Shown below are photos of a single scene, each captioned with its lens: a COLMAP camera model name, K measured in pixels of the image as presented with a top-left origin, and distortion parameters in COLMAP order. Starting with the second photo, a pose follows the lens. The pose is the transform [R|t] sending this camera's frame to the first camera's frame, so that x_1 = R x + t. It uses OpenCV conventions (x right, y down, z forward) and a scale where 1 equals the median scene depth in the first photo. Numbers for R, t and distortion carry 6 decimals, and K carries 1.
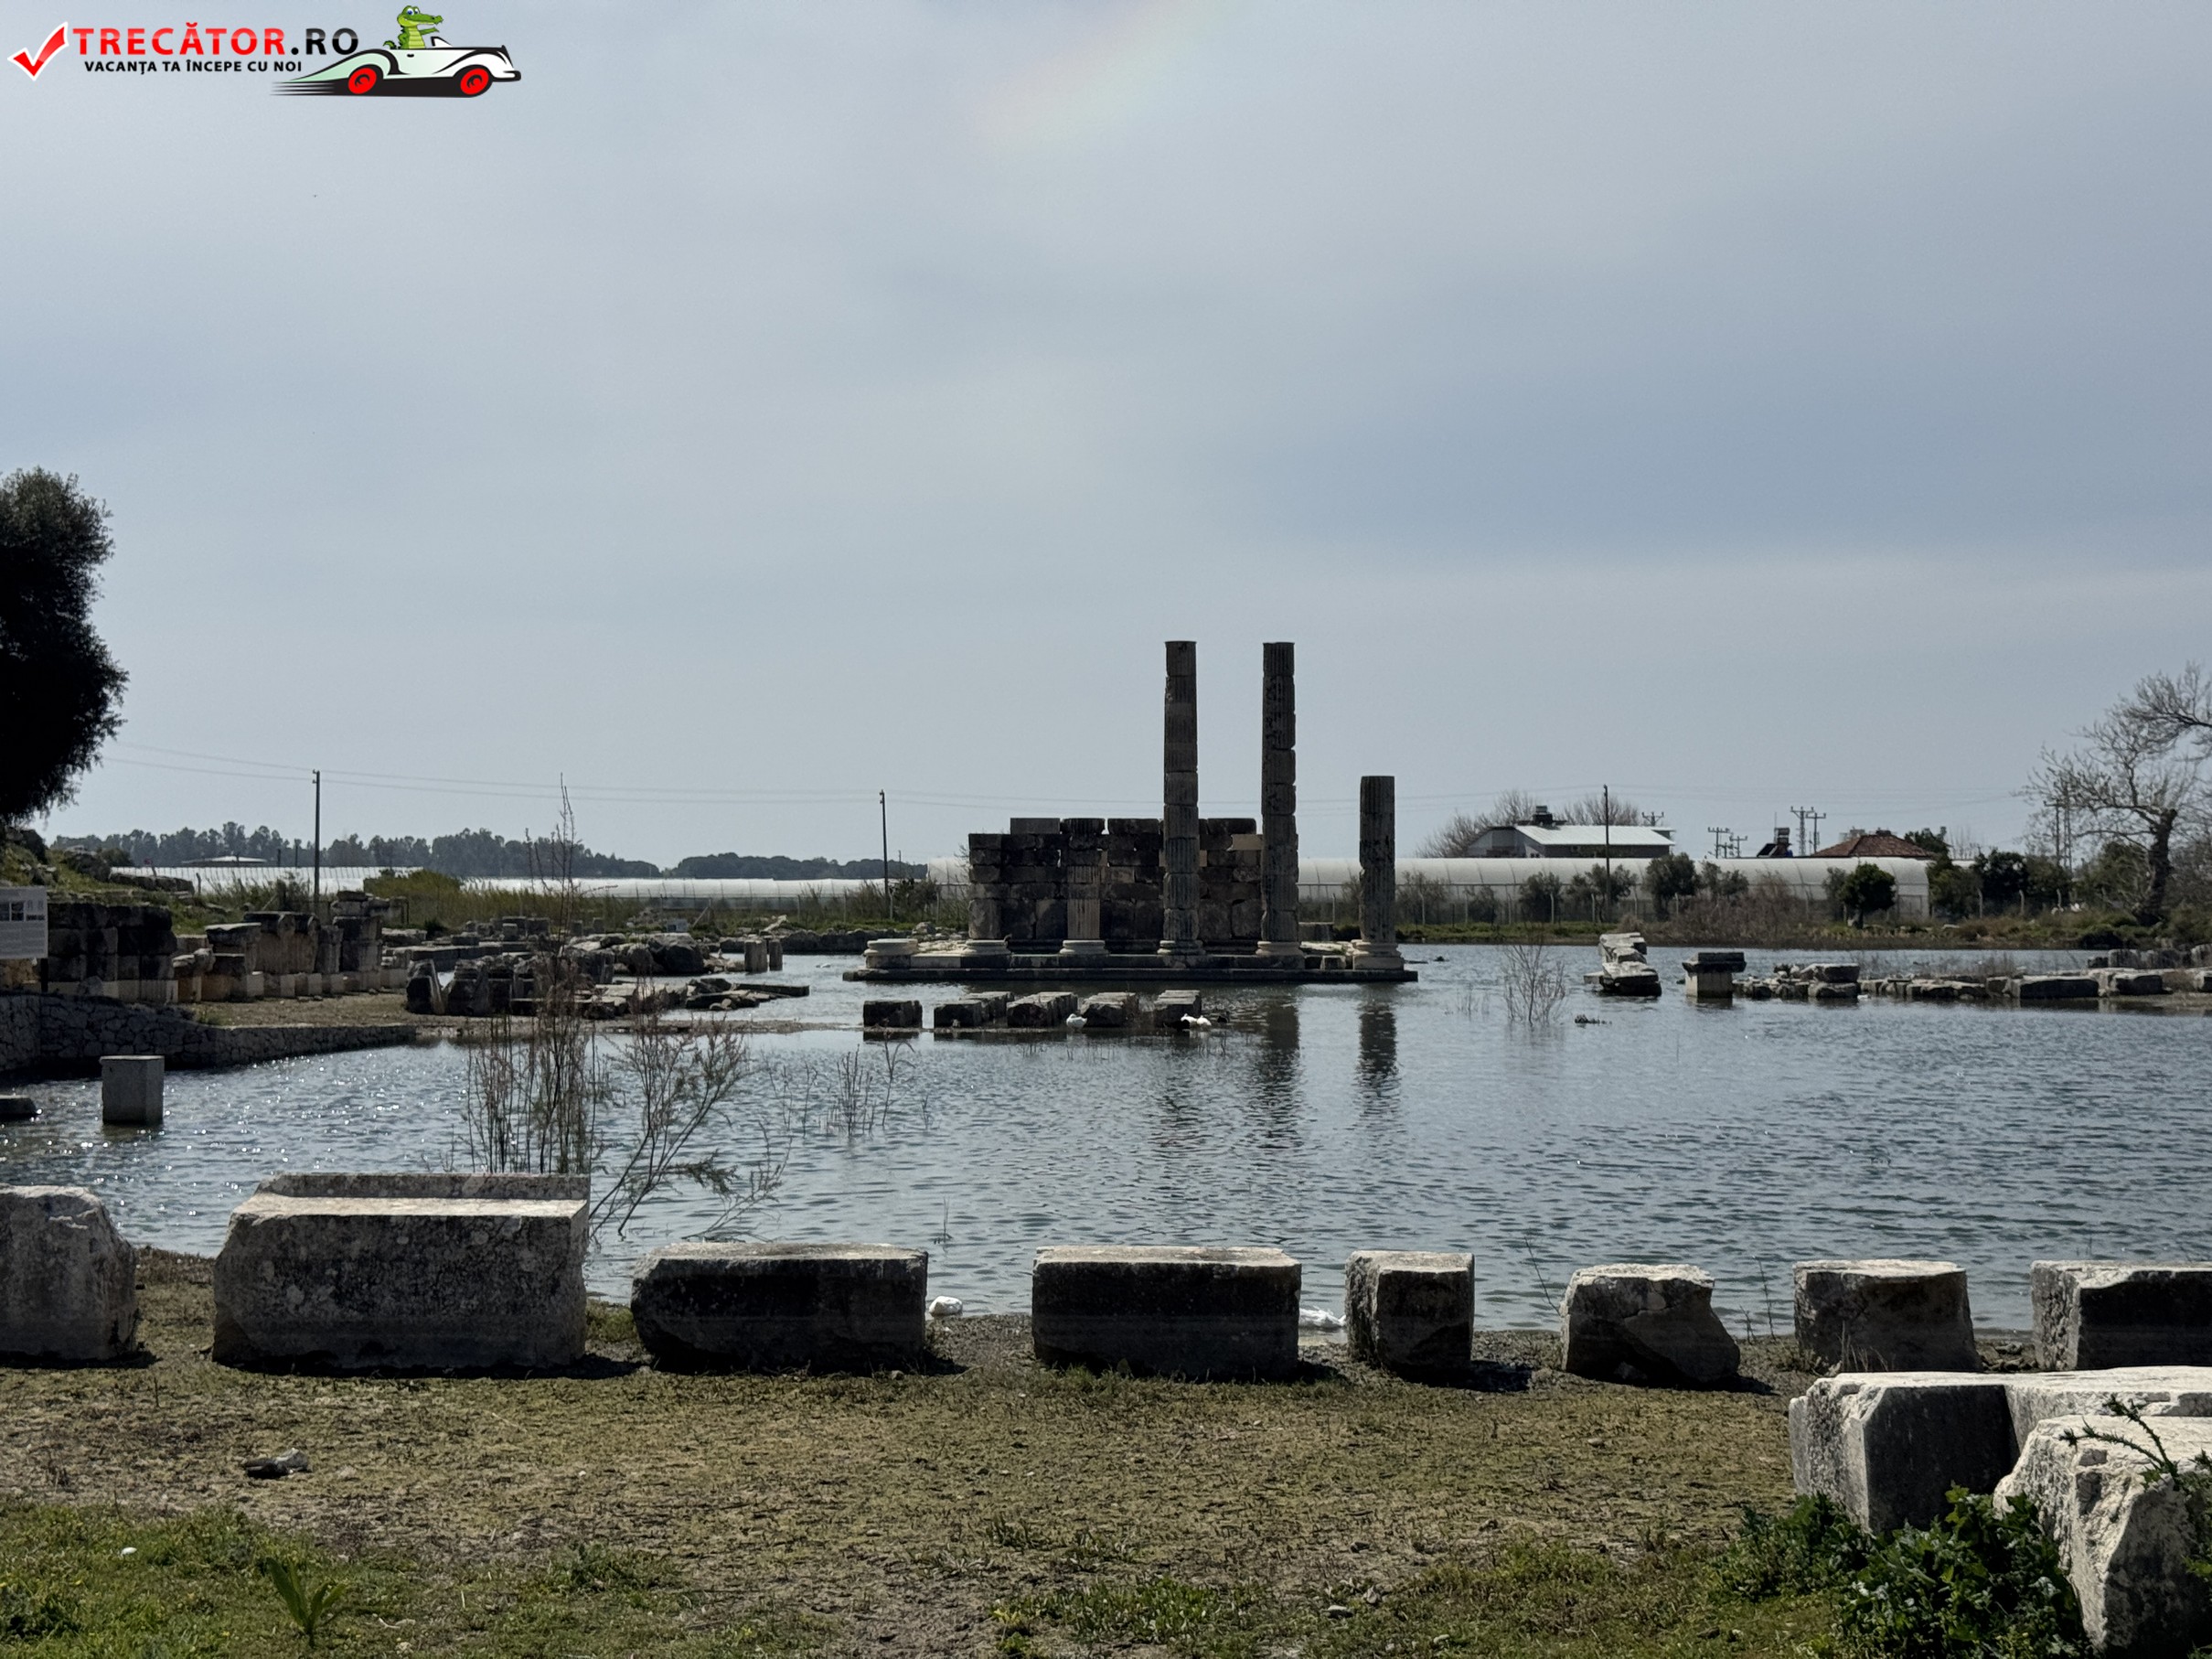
lens RADIAL K [[3110.8, 0, 1117.9], [0, 3110.8, 829.3], [0, 0, 1]] dist [0.179335, 0.000000]
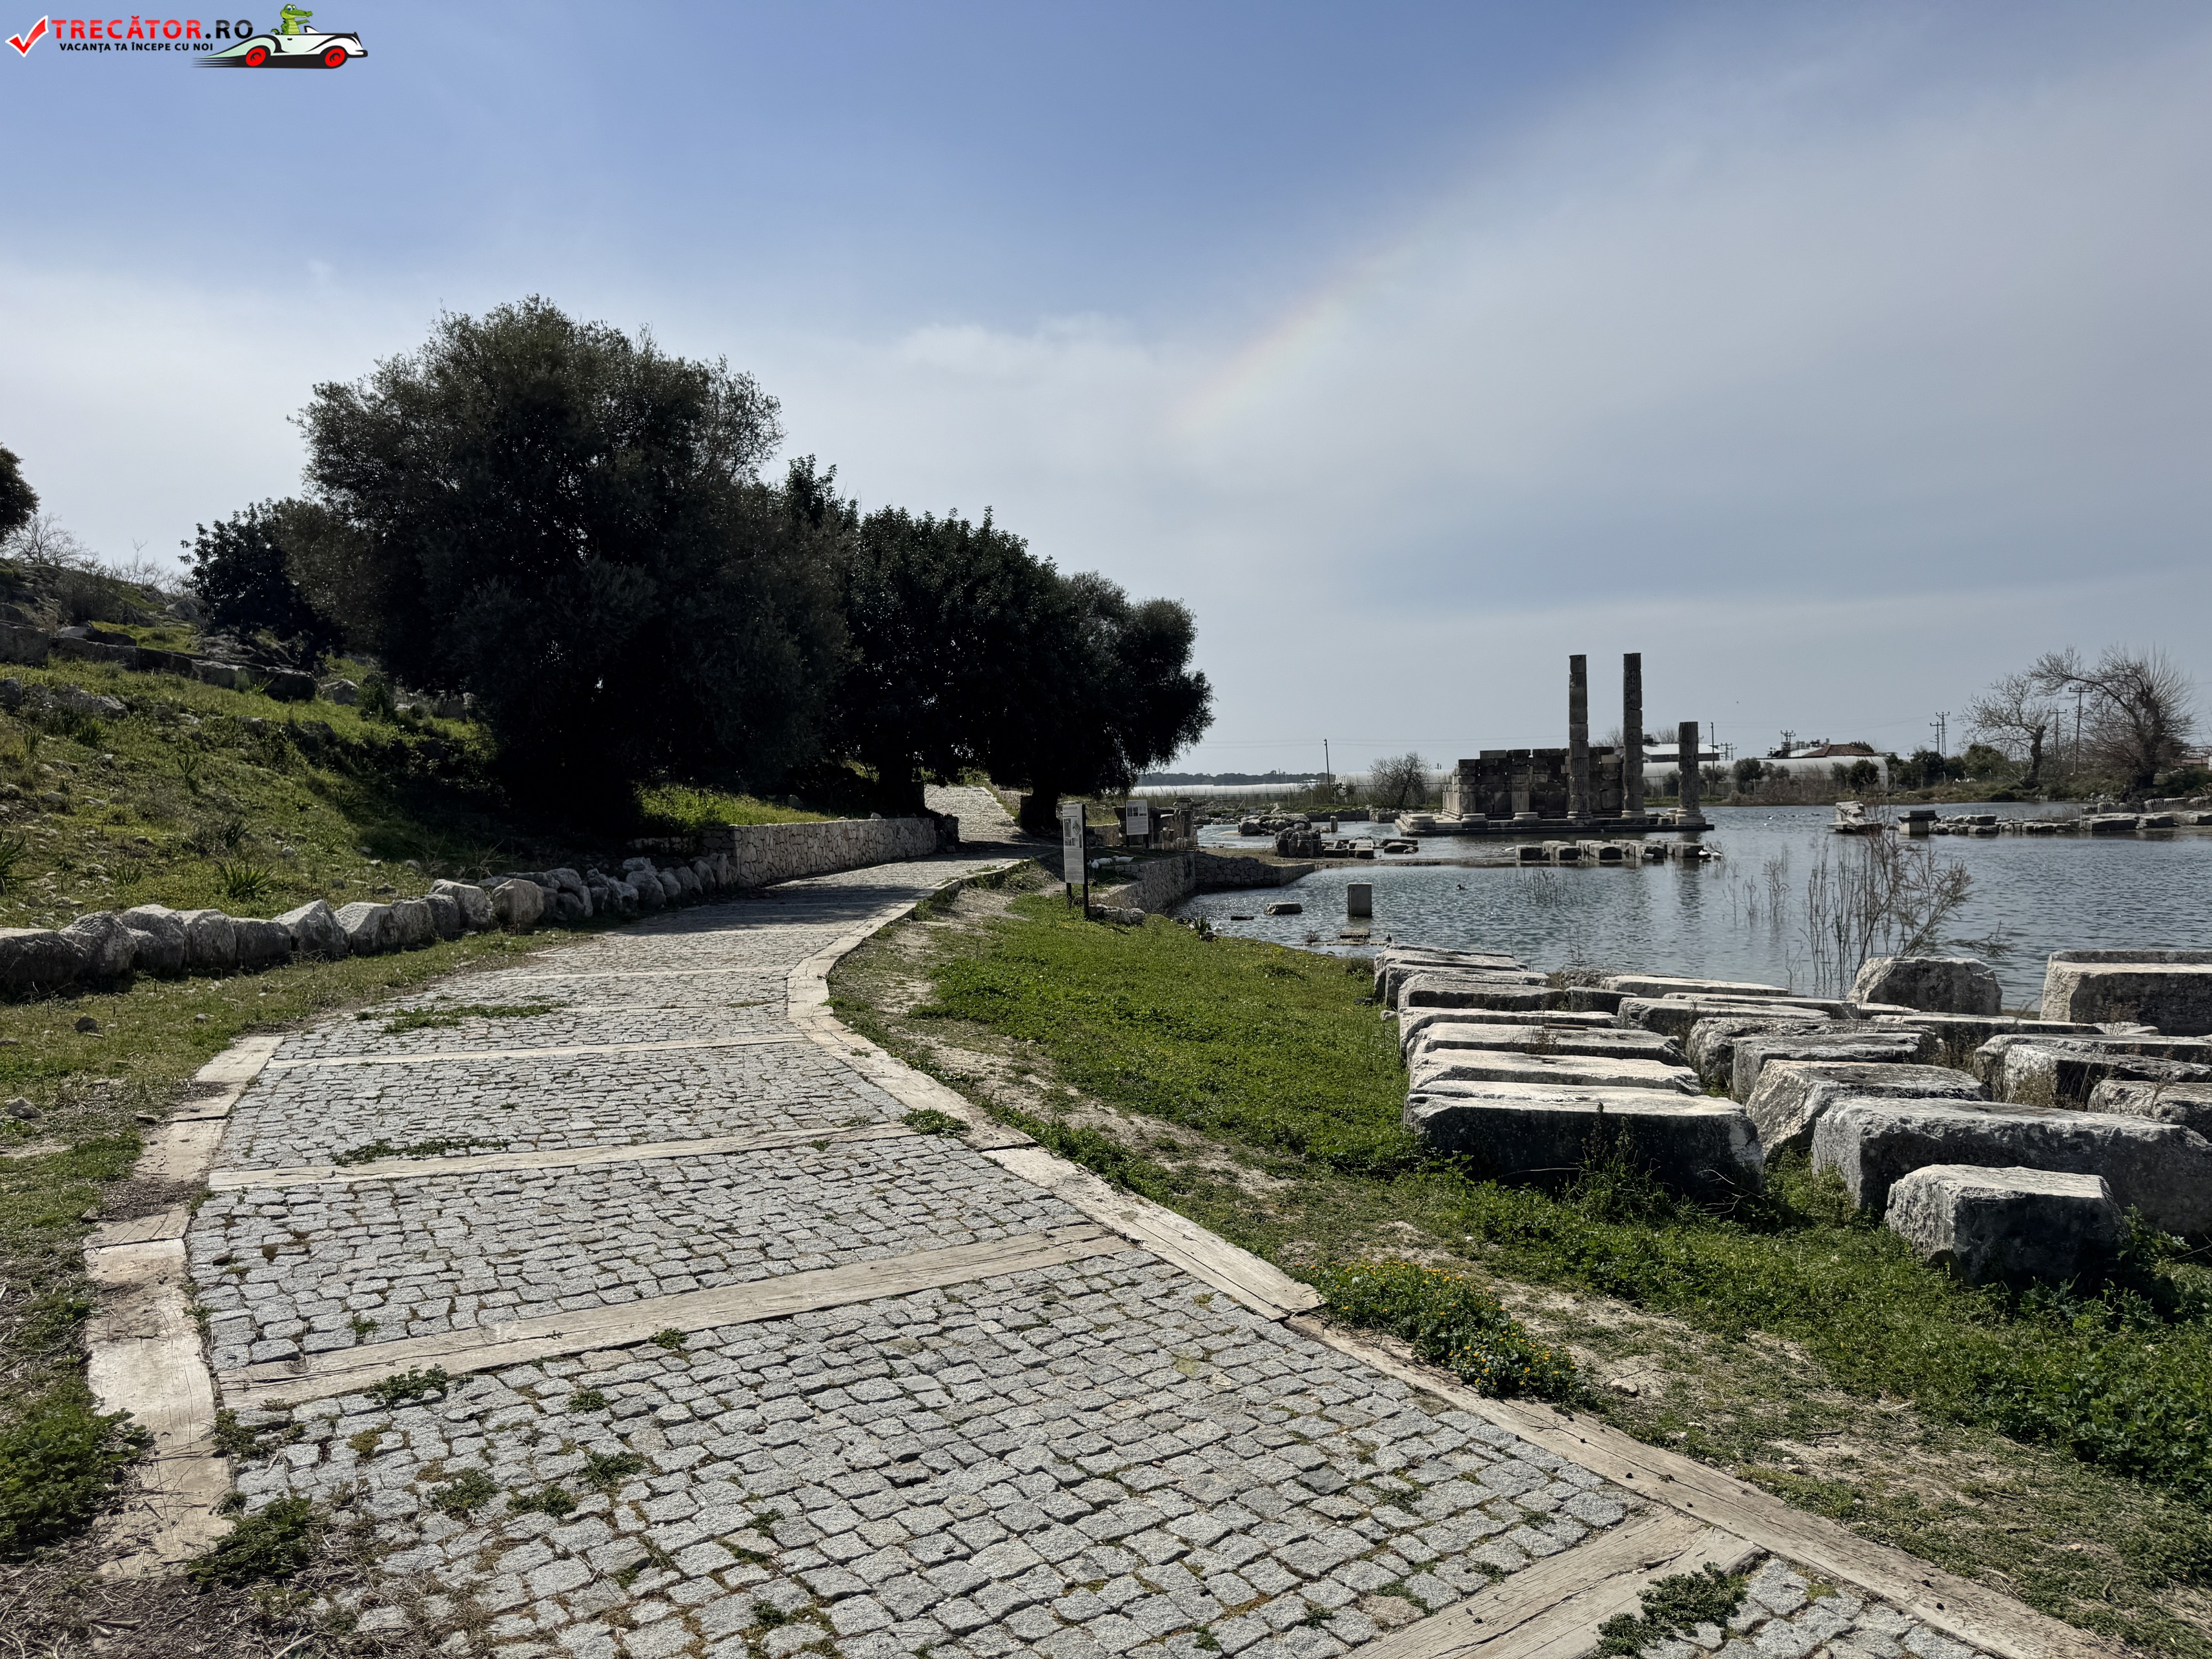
lens RADIAL K [[1561.3, 0, 1091.7], [0, 1561.3, 861.2], [0, 0, 1]] dist [0.074392, -0.091465]
pose [[0.987052, -0.018979, -0.159275, -0.120067], [0.029429, 0.997547, 0.063511, -0.004201], [0.157679, -0.067376, 0.985189, -0.007312]]
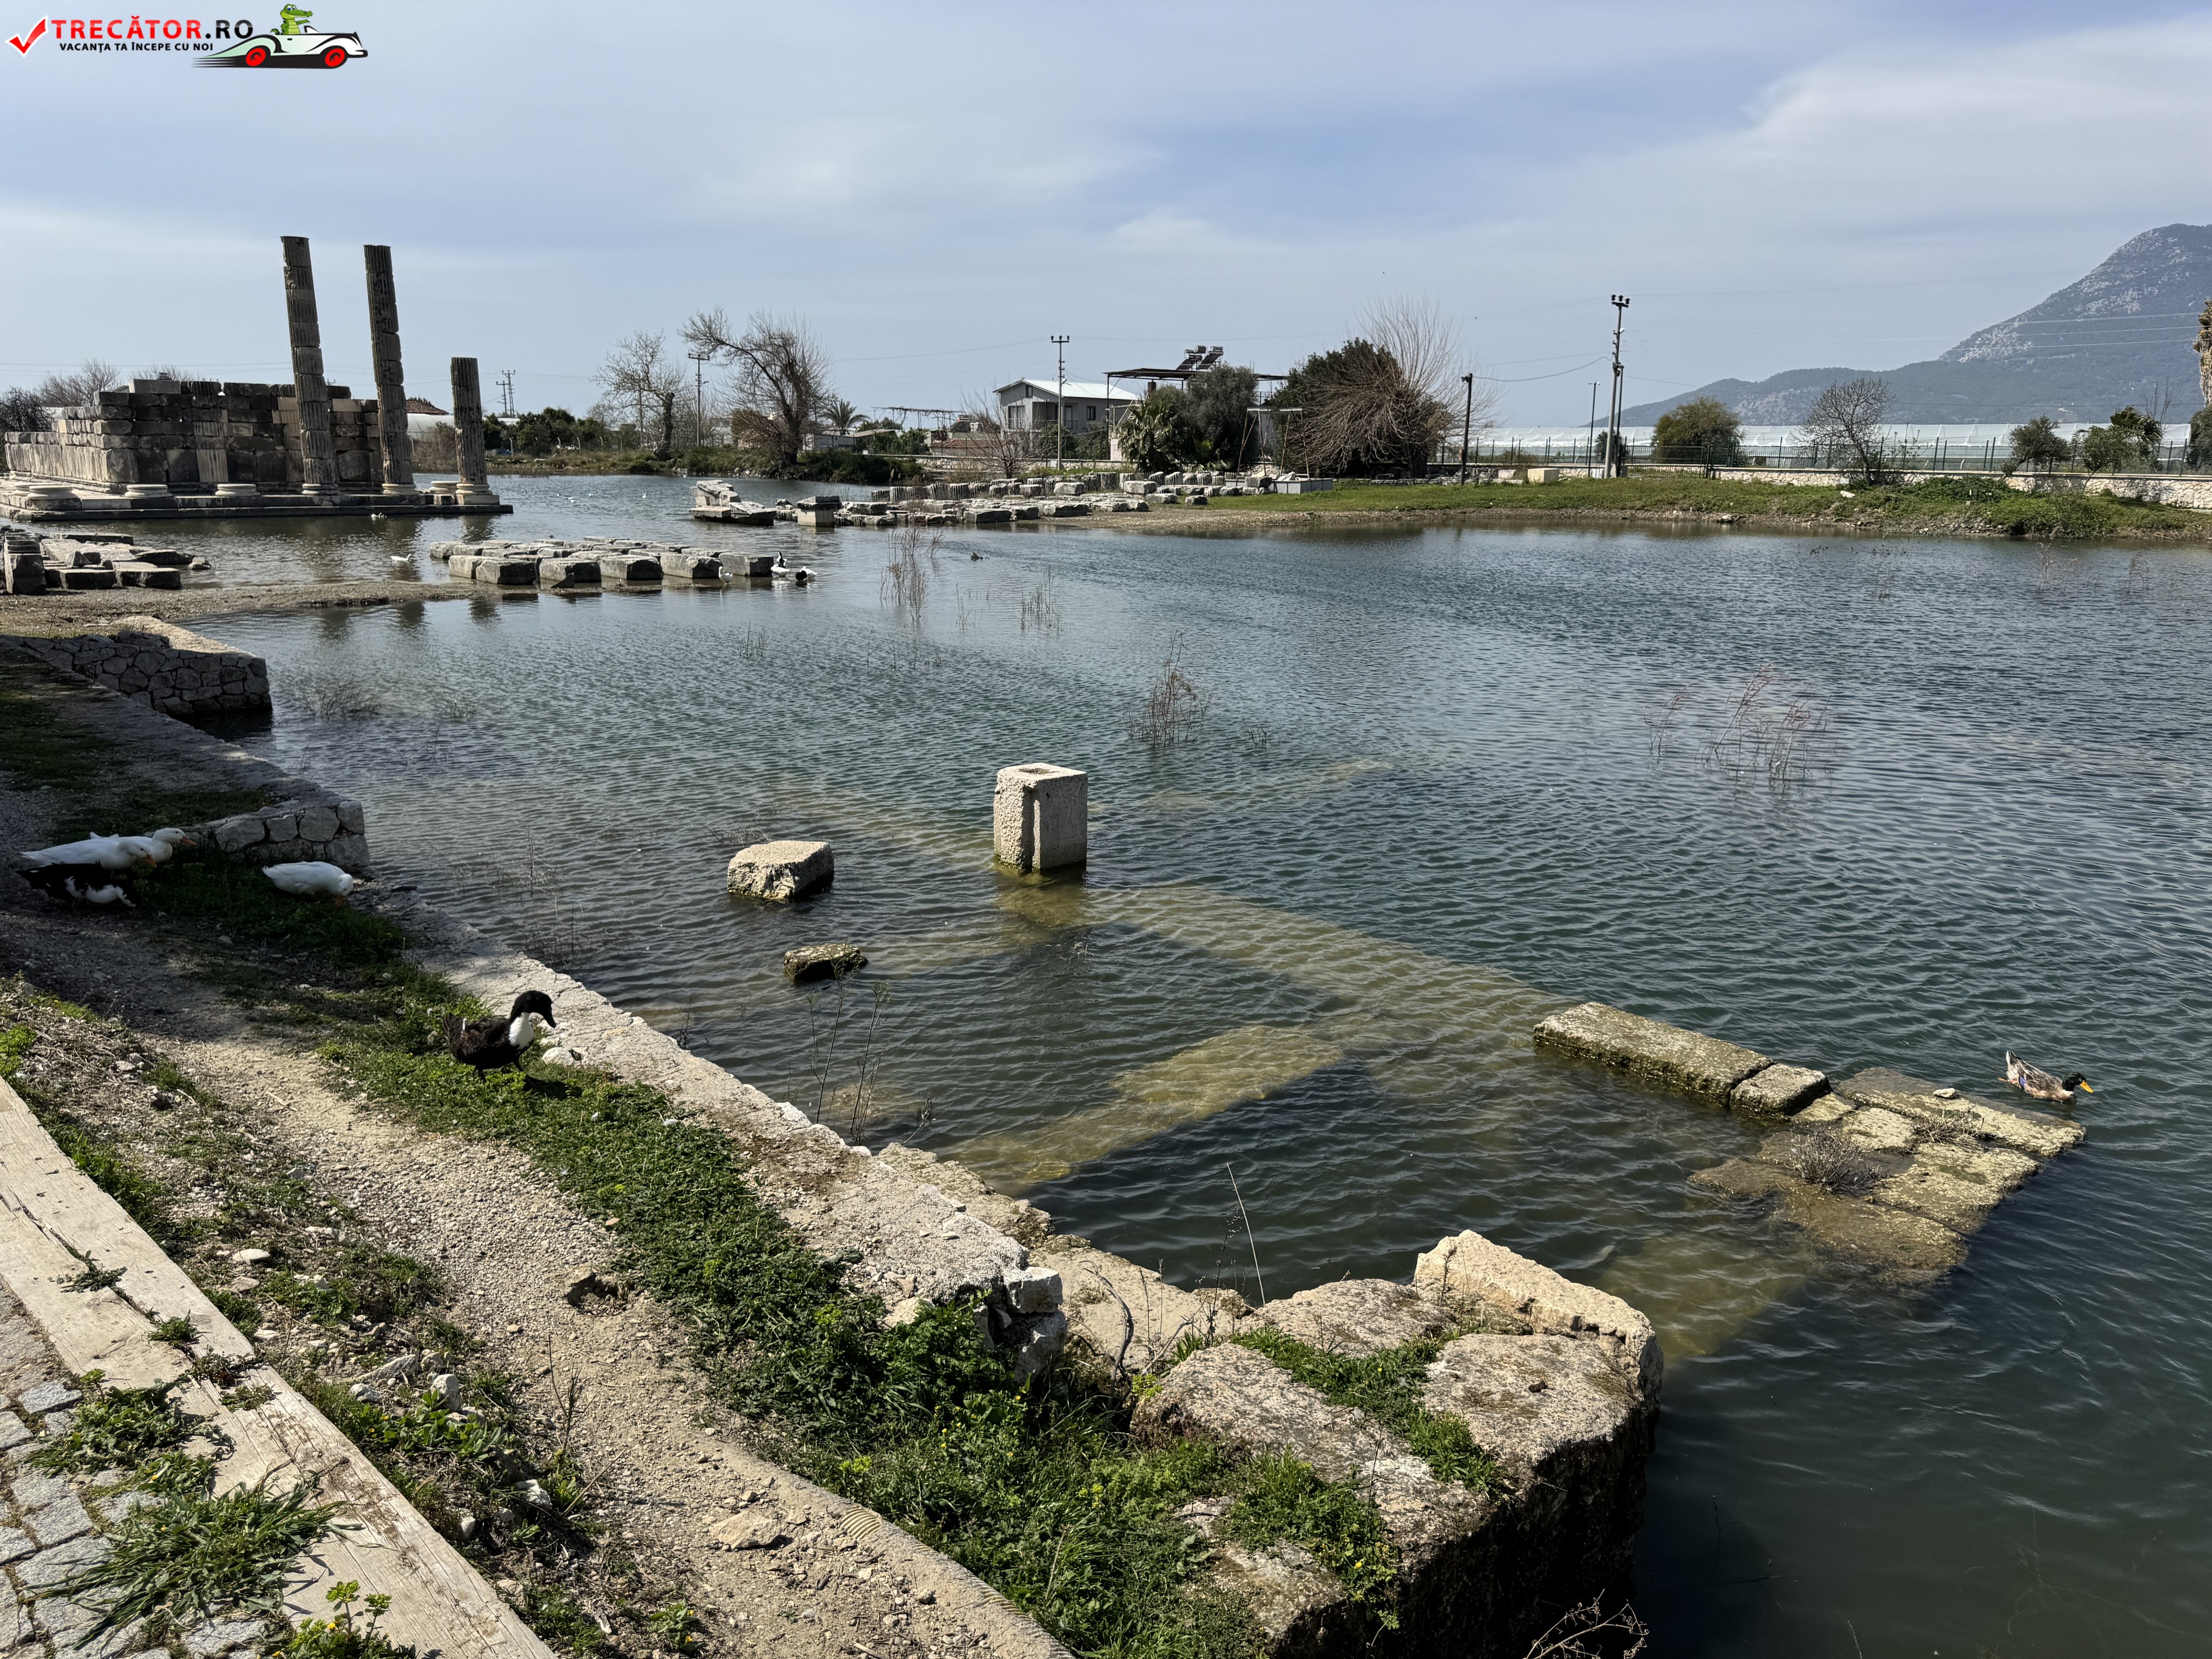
lens RADIAL K [[1561.3, 0, 1120.4], [0, 1561.3, 827.7], [0, 0, 1]] dist [0.074392, -0.091465]
pose [[0.724720, -0.154143, 0.671580, -0.195993], [-0.027745, 0.967338, 0.251967, -0.000774], [-0.688484, -0.201239, 0.696773, 0.280172]]
